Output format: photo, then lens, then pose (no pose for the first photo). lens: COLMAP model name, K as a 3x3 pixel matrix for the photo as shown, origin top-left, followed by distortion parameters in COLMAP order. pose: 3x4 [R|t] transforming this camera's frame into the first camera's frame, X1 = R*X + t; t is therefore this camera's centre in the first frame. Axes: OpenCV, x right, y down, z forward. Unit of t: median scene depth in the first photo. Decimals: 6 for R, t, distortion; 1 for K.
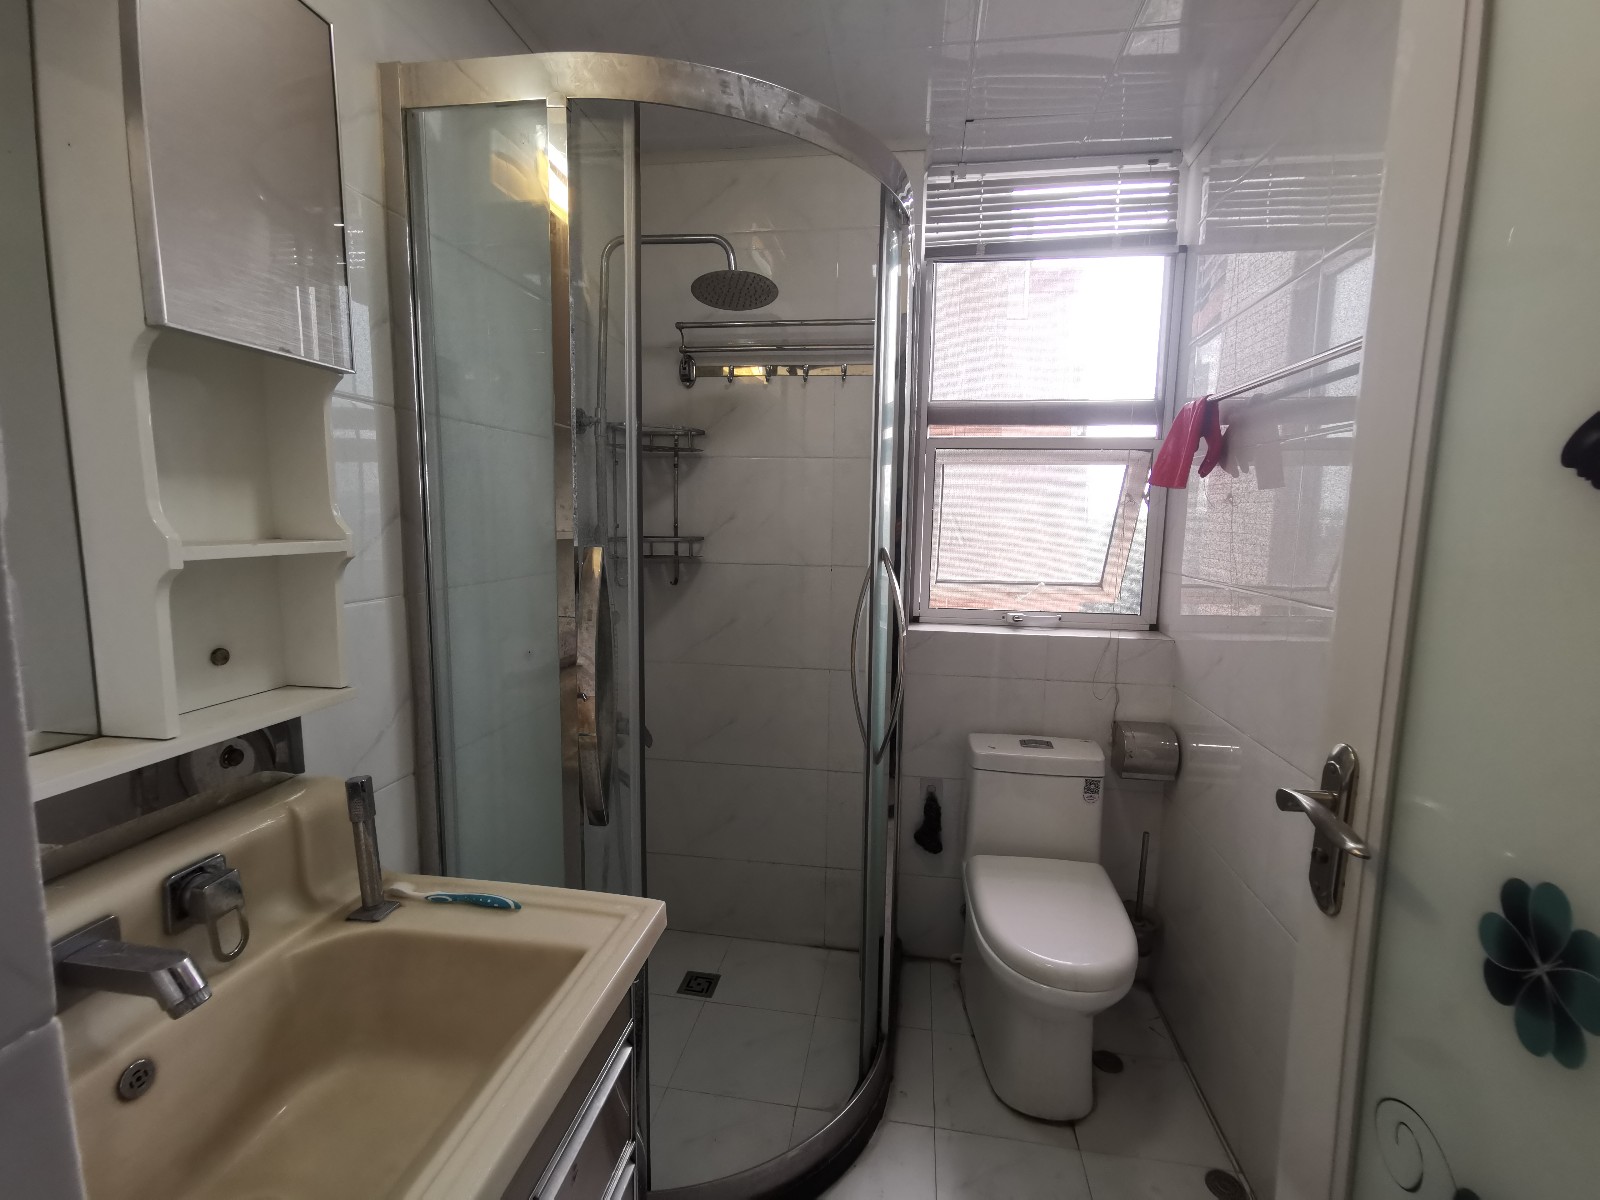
lens RADIAL K [[735.9, 0, 800.0], [0, 735.9, 600.0], [0, 0, 1]] dist [-0.004285, 0.006669]
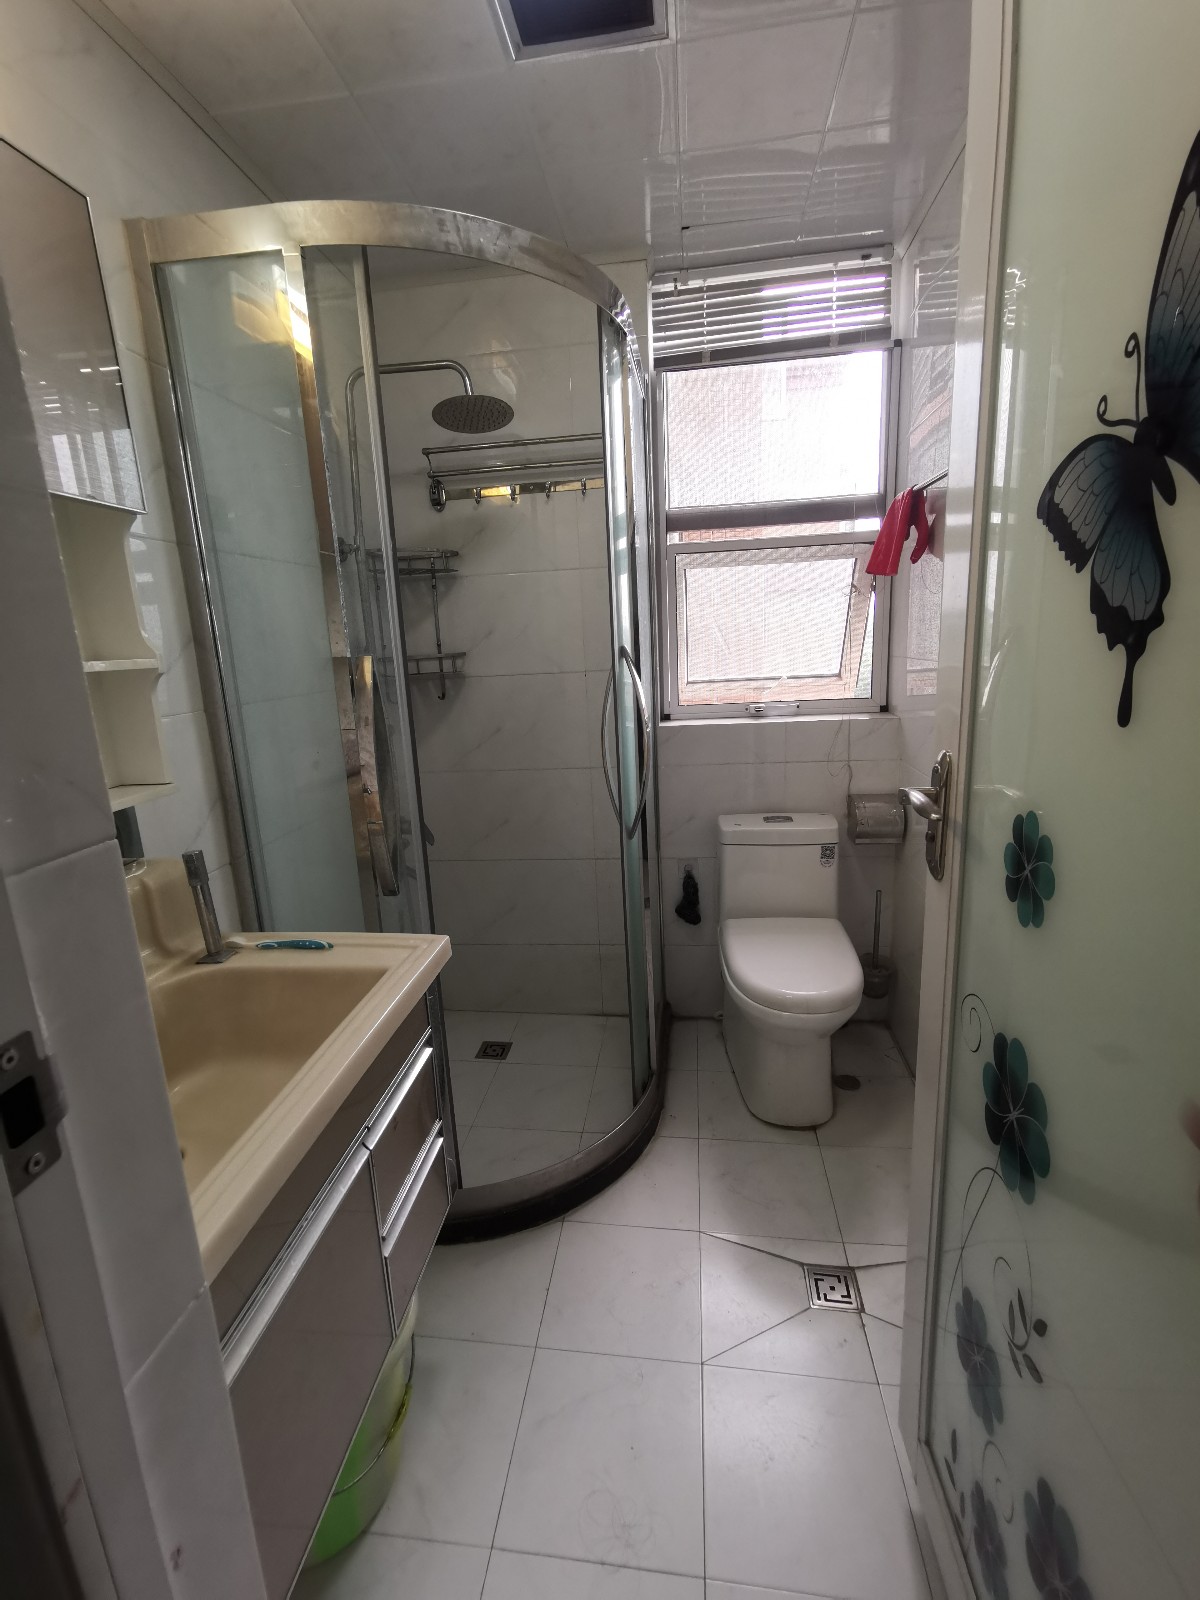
lens RADIAL K [[735.9, 0, 584.6], [0, 735.9, 799.6], [0, 0, 1]] dist [-0.004285, 0.006669]
pose [[0.997676, -0.068102, 0.001978, 0.030764], [0.067577, 0.992843, 0.098472, 0.038885], [-0.008670, -0.098109, 0.995138, -0.113280]]
